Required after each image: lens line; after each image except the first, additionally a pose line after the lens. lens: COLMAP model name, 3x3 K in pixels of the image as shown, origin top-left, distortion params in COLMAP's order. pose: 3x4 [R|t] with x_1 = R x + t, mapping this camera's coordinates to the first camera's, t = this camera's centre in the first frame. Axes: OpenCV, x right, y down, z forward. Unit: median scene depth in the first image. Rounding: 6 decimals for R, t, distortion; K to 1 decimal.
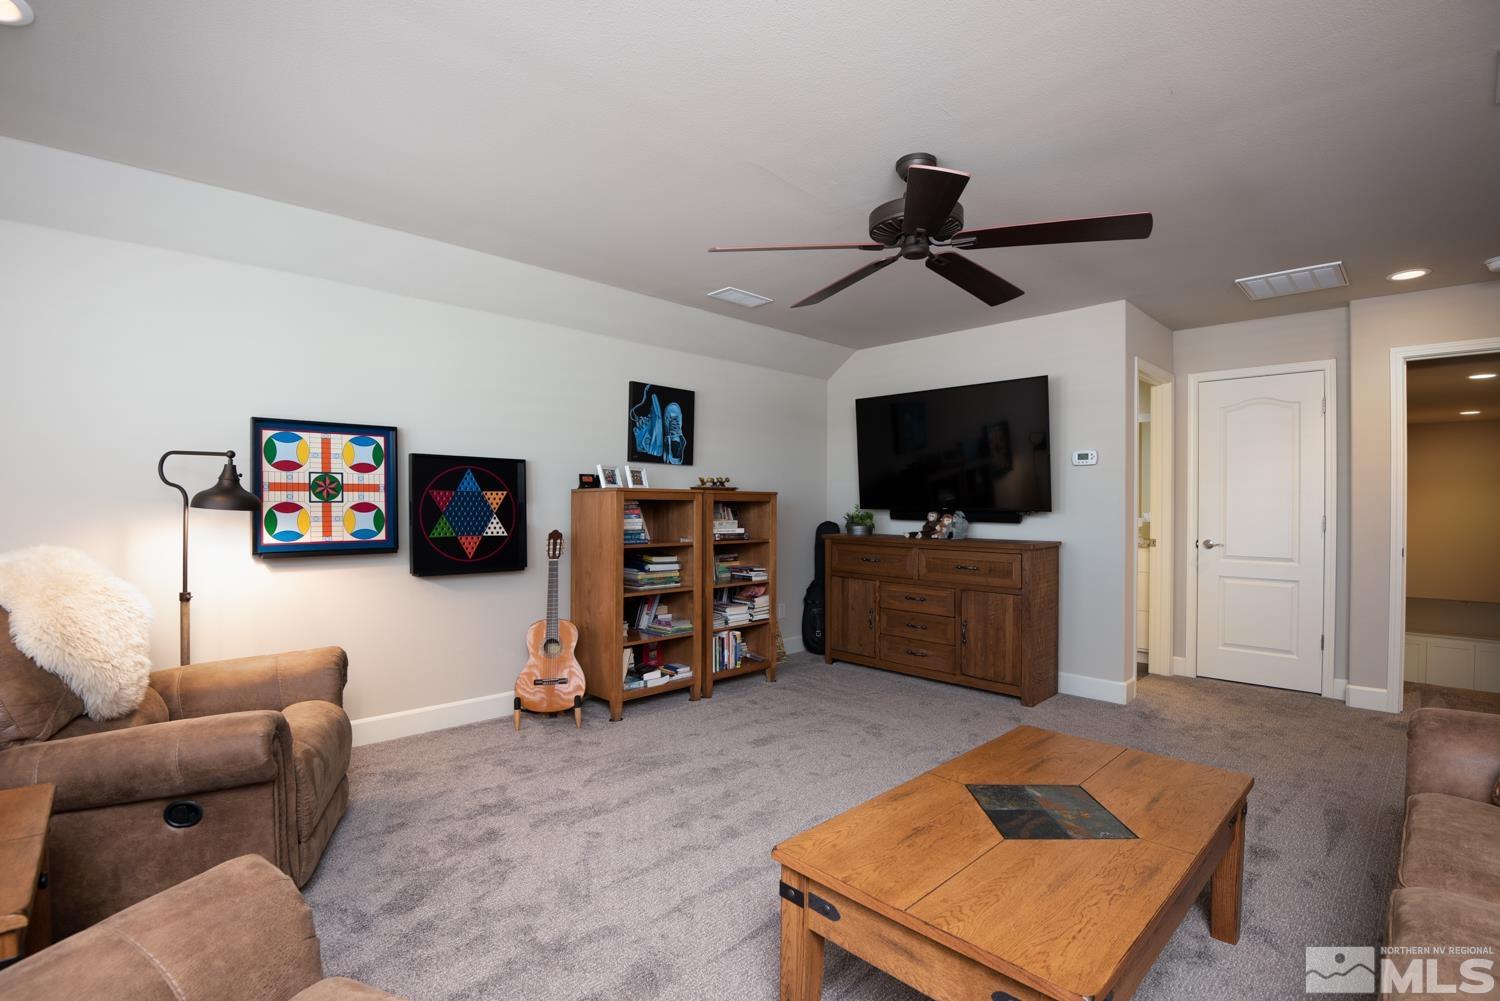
lens RADIAL K [[706.6, 0, 756.4], [0, 706.6, 518.1], [0, 0, 1]] dist [-0.001603, -0.029817]
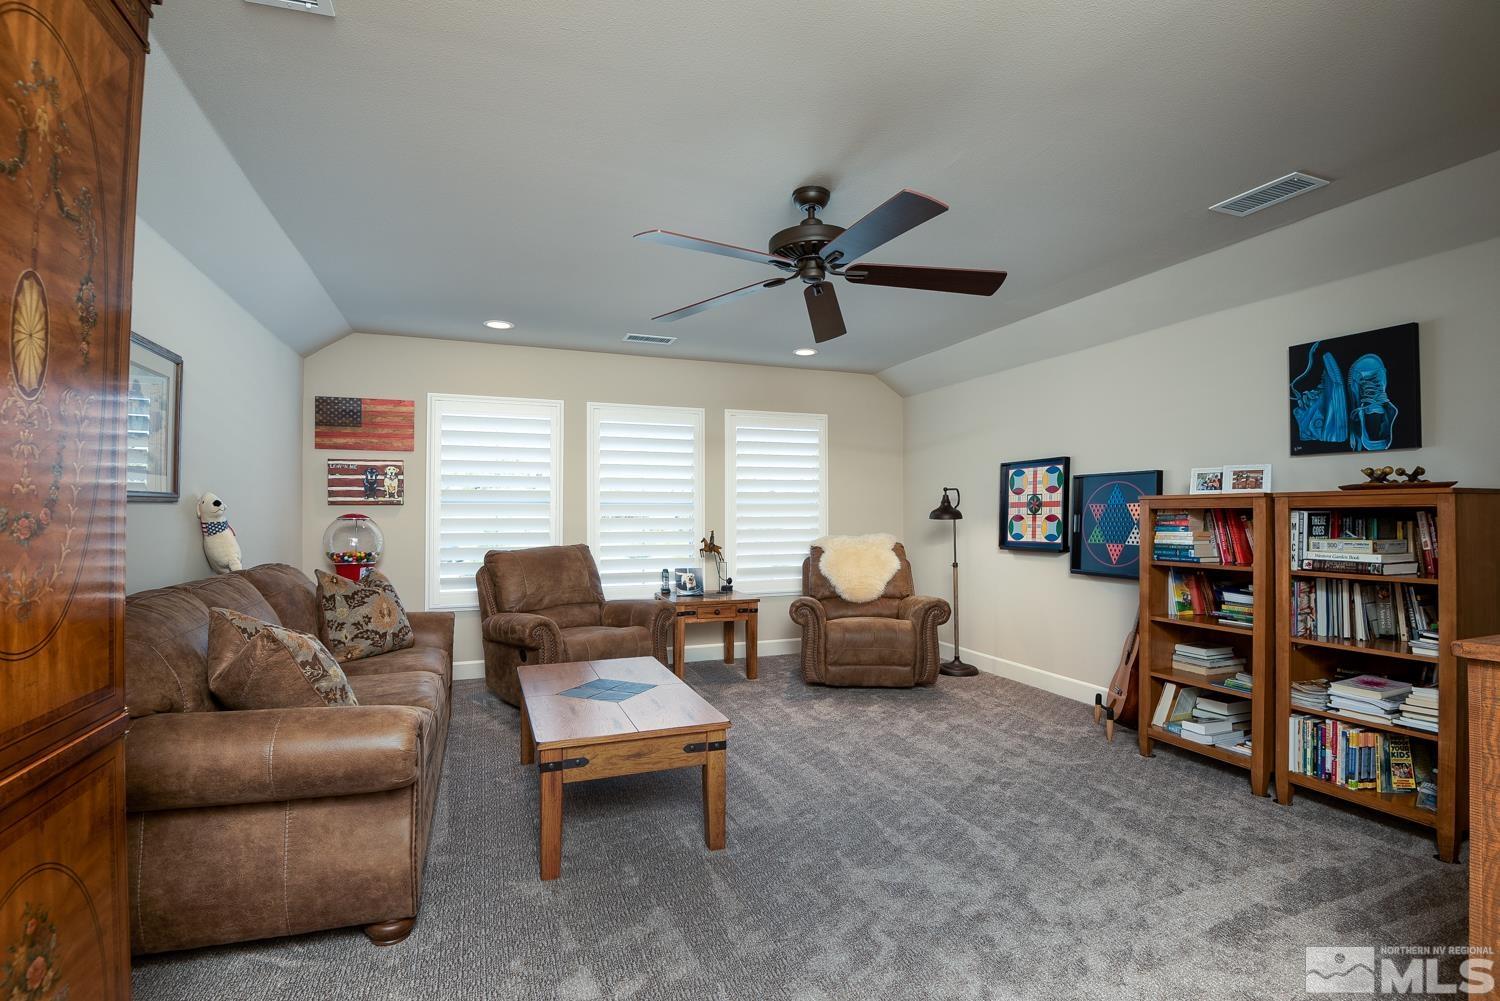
lens RADIAL K [[706.6, 0, 756.4], [0, 706.6, 518.1], [0, 0, 1]] dist [-0.001603, -0.029817]
pose [[-0.405870, 0.000274, -0.913931, 0.848561], [-0.013511, 0.999889, 0.006300, -0.014738], [0.913831, 0.014905, -0.405821, 0.937339]]
